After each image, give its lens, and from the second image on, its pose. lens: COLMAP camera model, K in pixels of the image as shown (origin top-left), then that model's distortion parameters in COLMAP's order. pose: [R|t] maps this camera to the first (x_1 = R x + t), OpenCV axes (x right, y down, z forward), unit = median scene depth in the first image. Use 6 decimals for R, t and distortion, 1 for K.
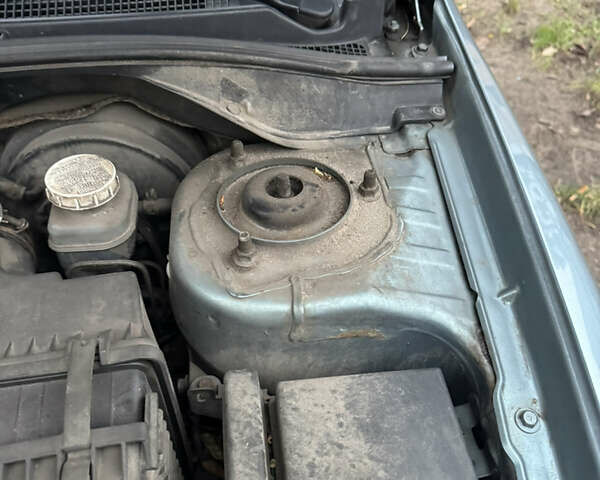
lens RADIAL K [[586.6, 0, 300.0], [0, 586.6, 240.0], [0, 0, 1]] dist [0.177223, -0.369184]
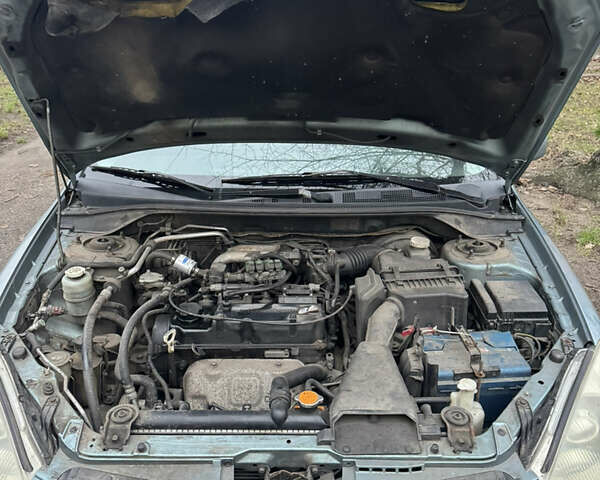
lens RADIAL K [[586.6, 0, 300.0], [0, 586.6, 240.0], [0, 0, 1]] dist [0.177223, -0.369184]
pose [[0.992861, 0.002846, -0.119241, -0.574315], [-0.045590, 0.932862, -0.357337, 1.051942], [0.110218, 0.360222, 0.926333, -2.123035]]
